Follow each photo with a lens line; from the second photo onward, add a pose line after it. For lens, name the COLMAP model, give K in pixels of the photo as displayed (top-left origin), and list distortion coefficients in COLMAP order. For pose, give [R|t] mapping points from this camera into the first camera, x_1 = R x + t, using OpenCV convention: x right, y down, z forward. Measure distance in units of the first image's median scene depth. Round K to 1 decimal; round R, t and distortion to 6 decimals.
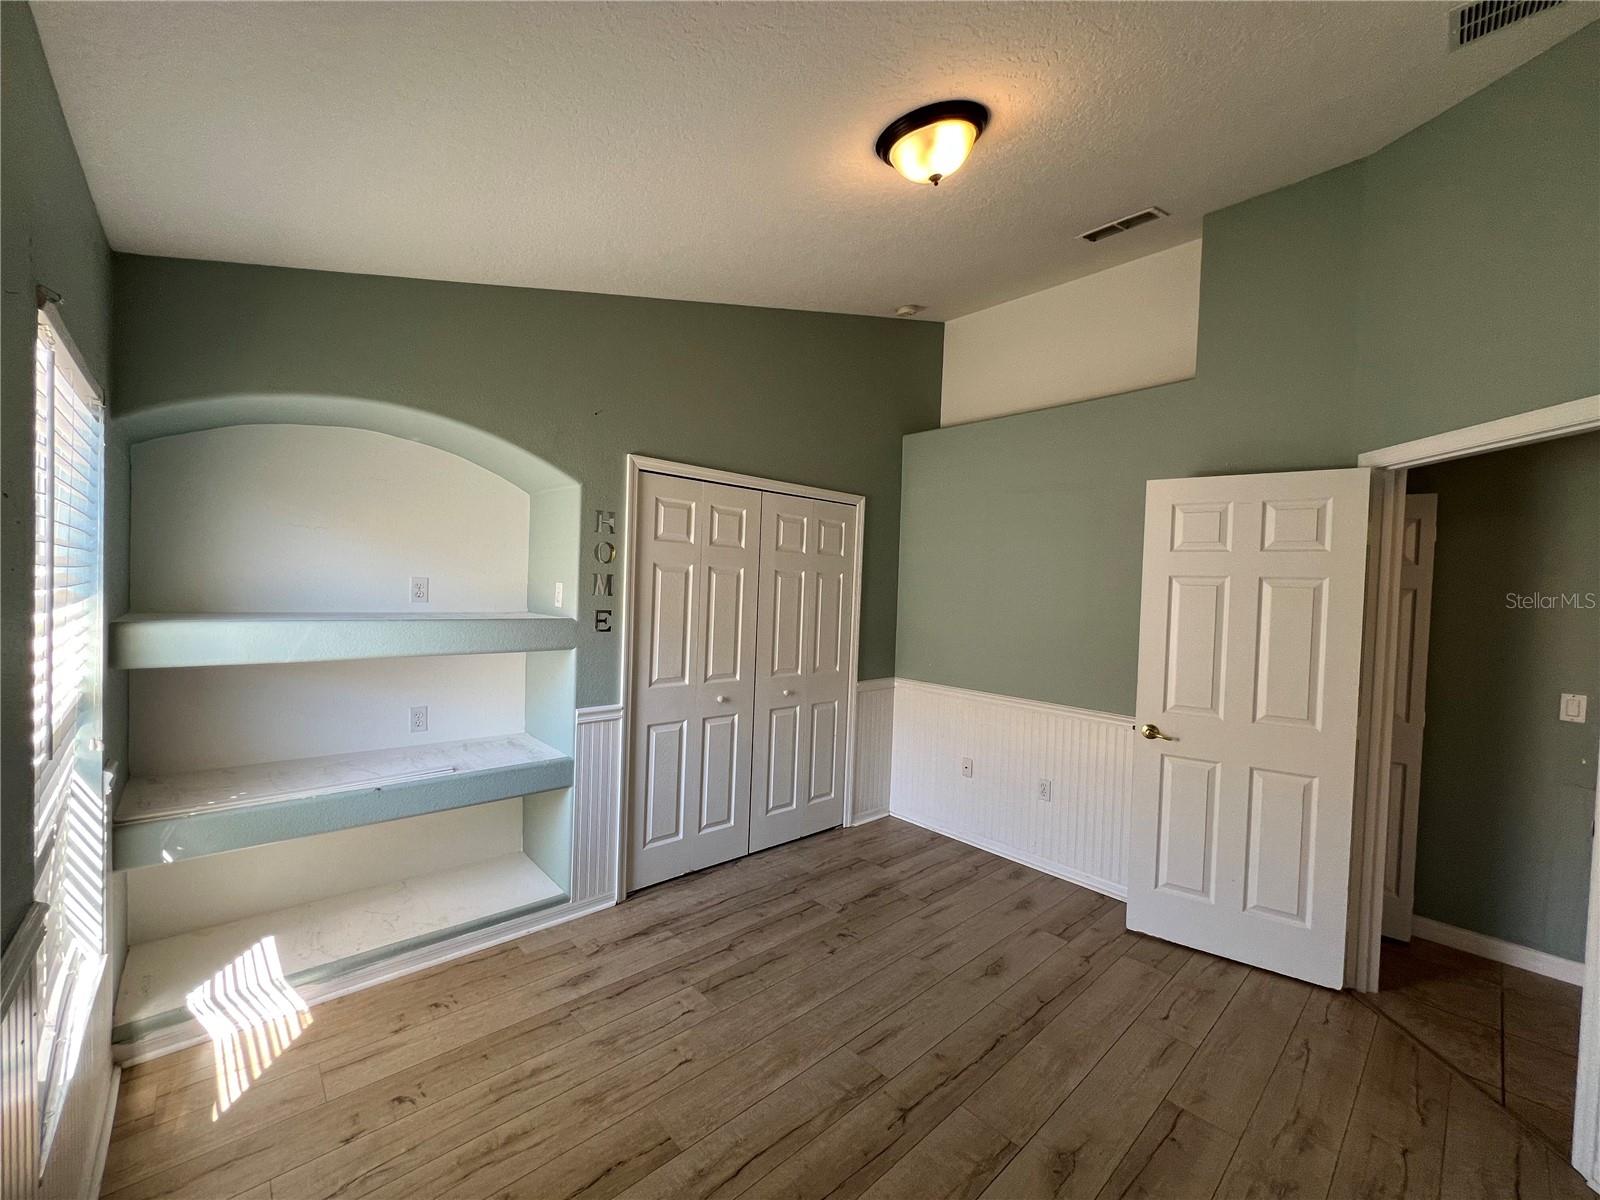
lens RADIAL K [[640.5, 0, 800.0], [0, 640.5, 600.0], [0, 0, 1]] dist [0.000309, 0.000117]
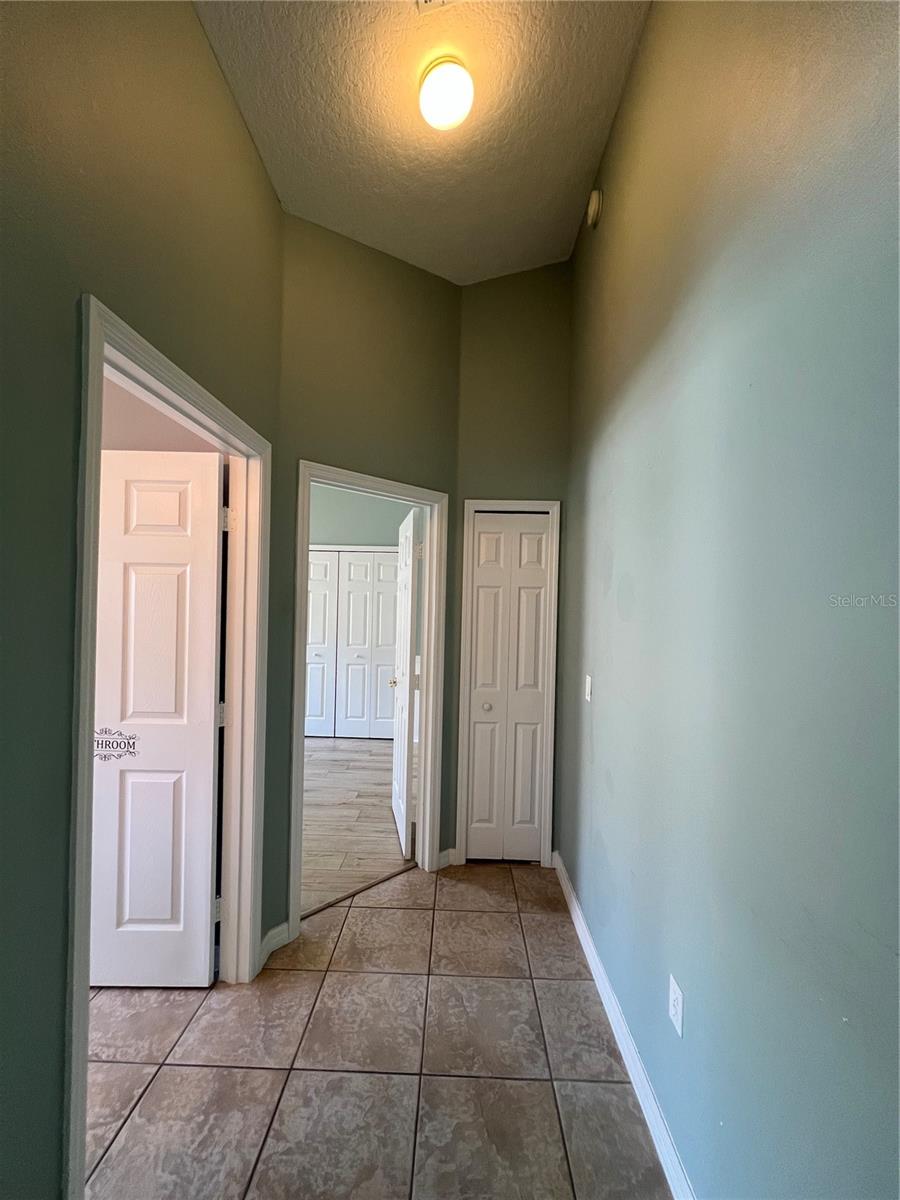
lens RADIAL K [[480.4, 0, 450.0], [0, 480.4, 600.0], [0, 0, 1]] dist [0.000309, 0.000117]
pose [[0.693211, -0.031601, -0.720041, 1.218603], [-0.036060, 0.996266, -0.078441, 0.084064], [0.719832, 0.080341, 0.689484, 0.211627]]
